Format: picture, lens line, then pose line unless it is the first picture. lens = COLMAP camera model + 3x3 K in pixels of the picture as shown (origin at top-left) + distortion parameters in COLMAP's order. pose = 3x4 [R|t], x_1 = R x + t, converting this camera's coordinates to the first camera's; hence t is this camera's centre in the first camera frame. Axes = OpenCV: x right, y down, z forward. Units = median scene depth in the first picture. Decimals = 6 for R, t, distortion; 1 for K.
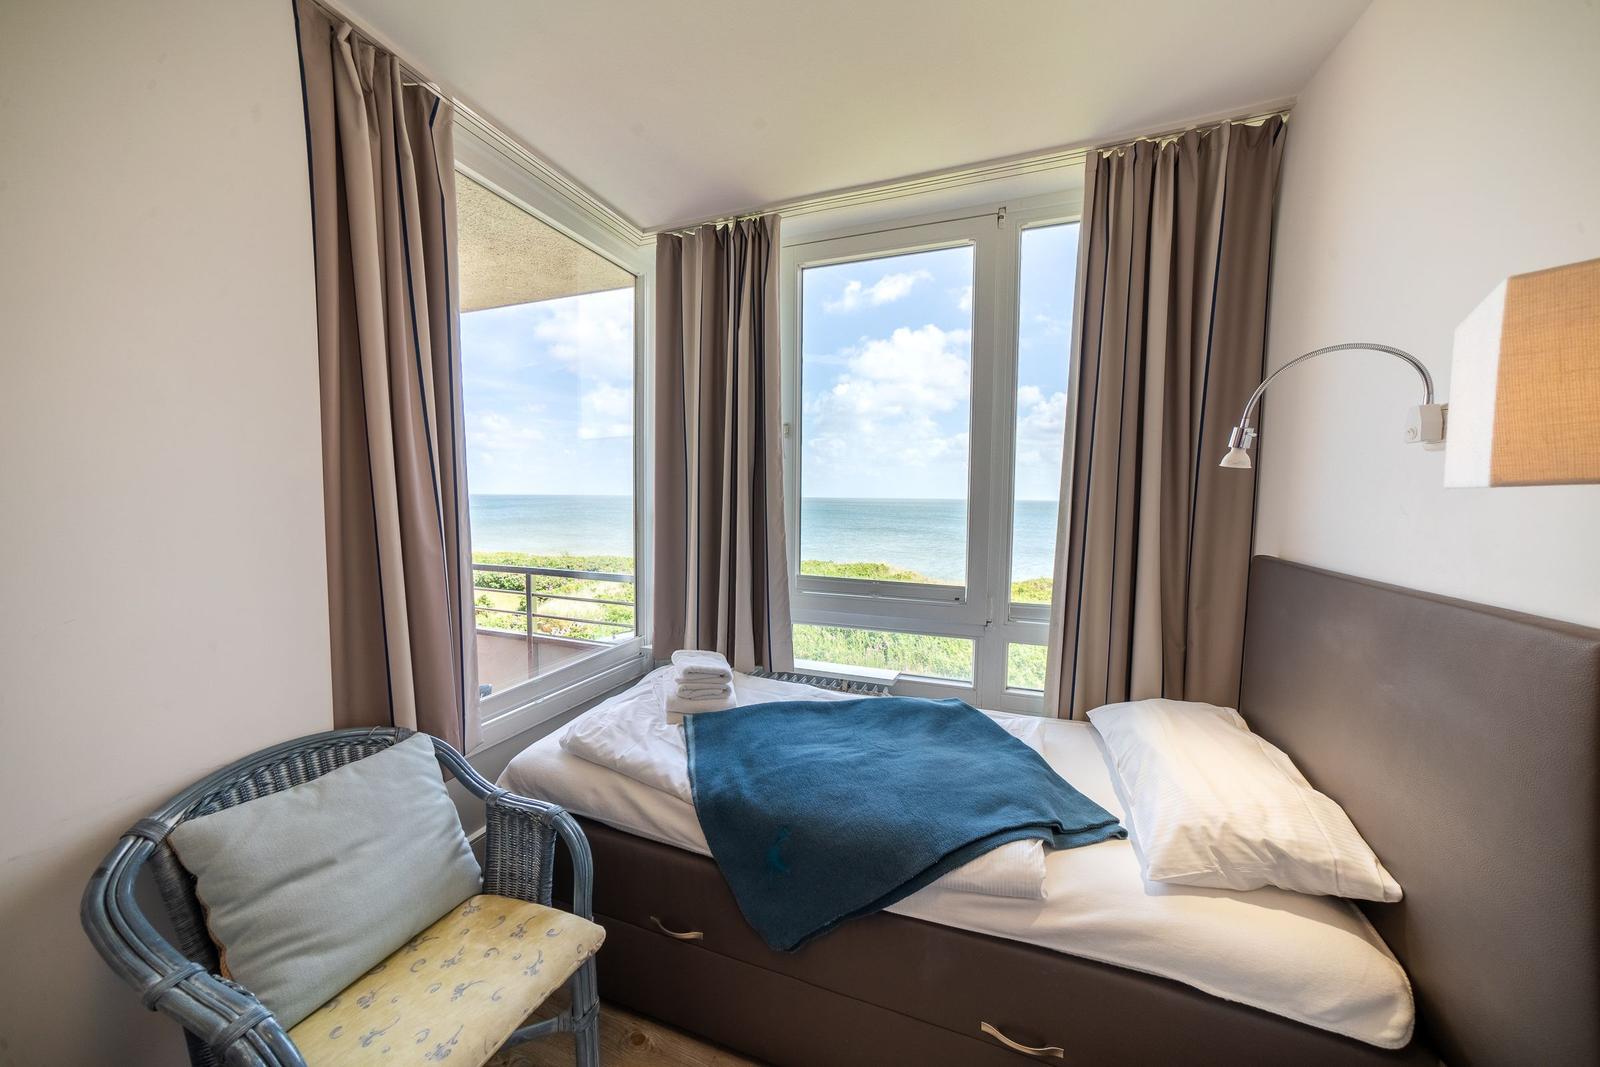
lens RADIAL K [[559.9, 0, 794.3], [0, 559.9, 538.3], [0, 0, 1]] dist [-0.010542, 0.004770]
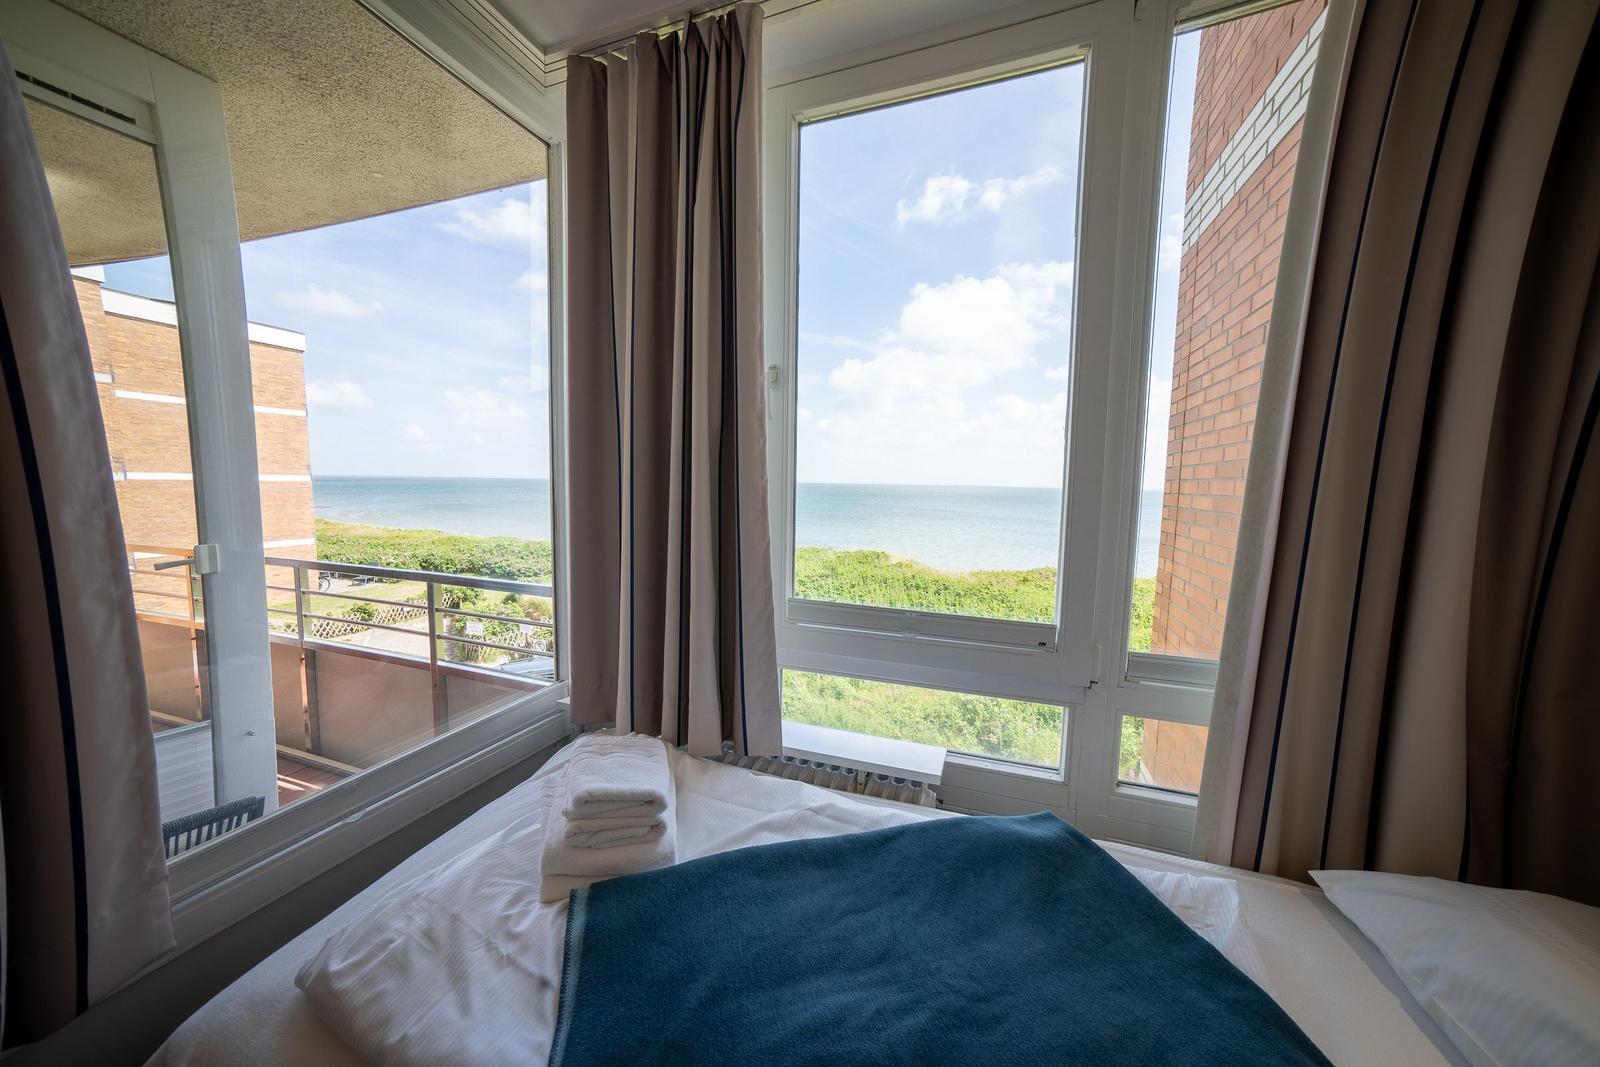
lens RADIAL K [[559.9, 0, 797.8], [0, 559.9, 525.1], [0, 0, 1]] dist [-0.010542, 0.004770]
pose [[0.999856, 0.004682, 0.016323, 0.005720], [-0.004747, 0.999981, 0.003936, -0.025510], [-0.016304, -0.004013, 0.999859, 0.388519]]
